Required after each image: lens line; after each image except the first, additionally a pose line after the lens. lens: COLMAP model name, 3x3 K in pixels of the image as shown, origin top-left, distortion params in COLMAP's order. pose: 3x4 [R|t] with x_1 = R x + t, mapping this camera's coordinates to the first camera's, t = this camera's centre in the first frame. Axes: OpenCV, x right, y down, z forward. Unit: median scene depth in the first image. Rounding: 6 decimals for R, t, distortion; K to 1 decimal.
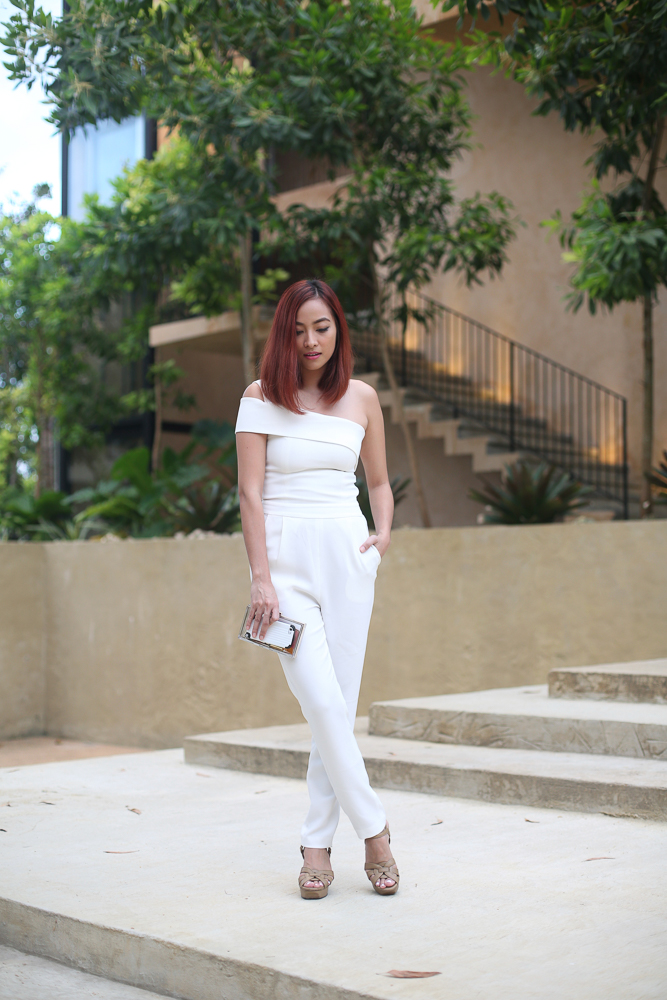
lens RADIAL K [[1447.6, 0, 333.5], [0, 1447.6, 500.0], [0, 0, 1]] dist [-0.150629, 0.085669]
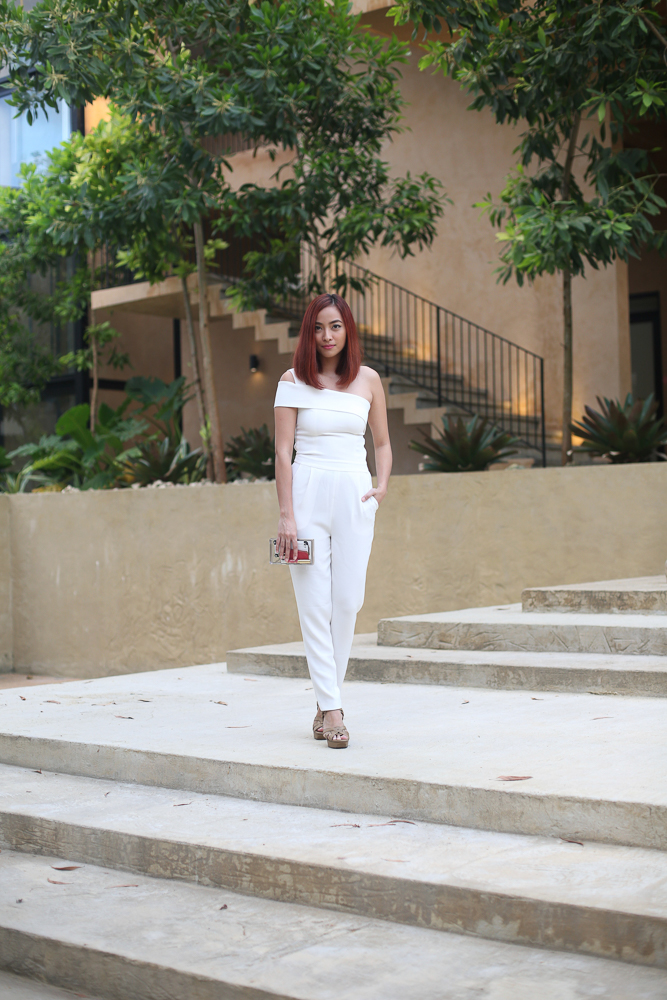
lens RADIAL K [[1447.6, 0, 333.5], [0, 1447.6, 500.0], [0, 0, 1]] dist [-0.150629, 0.085669]
pose [[0.995793, -0.015197, 0.090363, -0.064415], [0.011992, 0.999283, 0.035907, -0.002317], [-0.090844, -0.034672, 0.995261, -0.110929]]
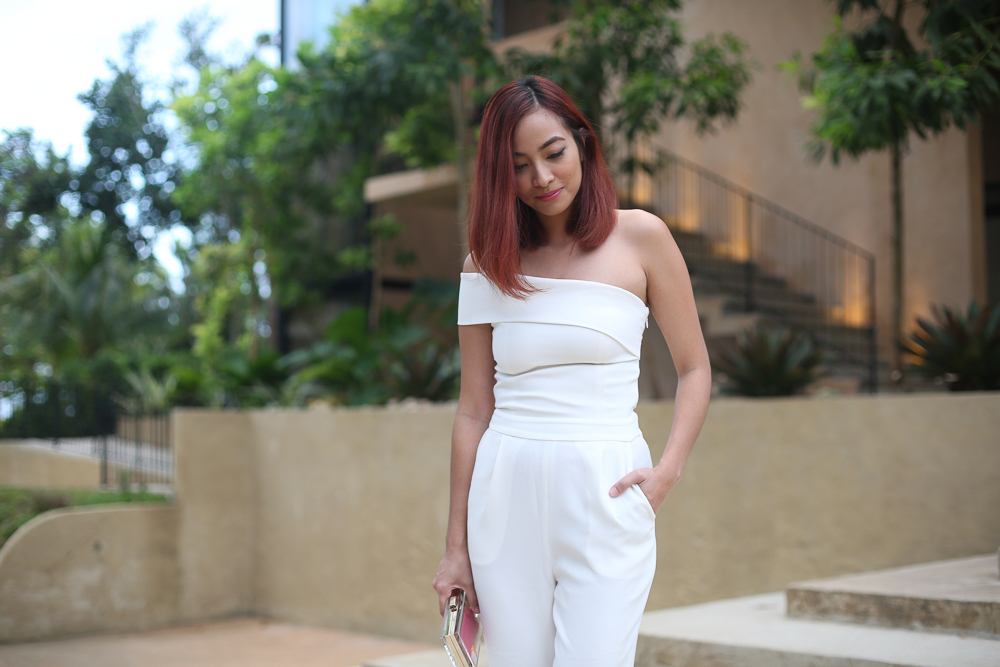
lens RADIAL K [[1447.6, 0, 500.0], [0, 1447.6, 333.5], [0, 0, 1]] dist [-0.150629, 0.085669]
pose [[0.998658, -0.003525, -0.051678, 0.012919], [0.002998, 0.999943, -0.010269, -0.012457], [0.051712, 0.010100, 0.998611, 0.074865]]
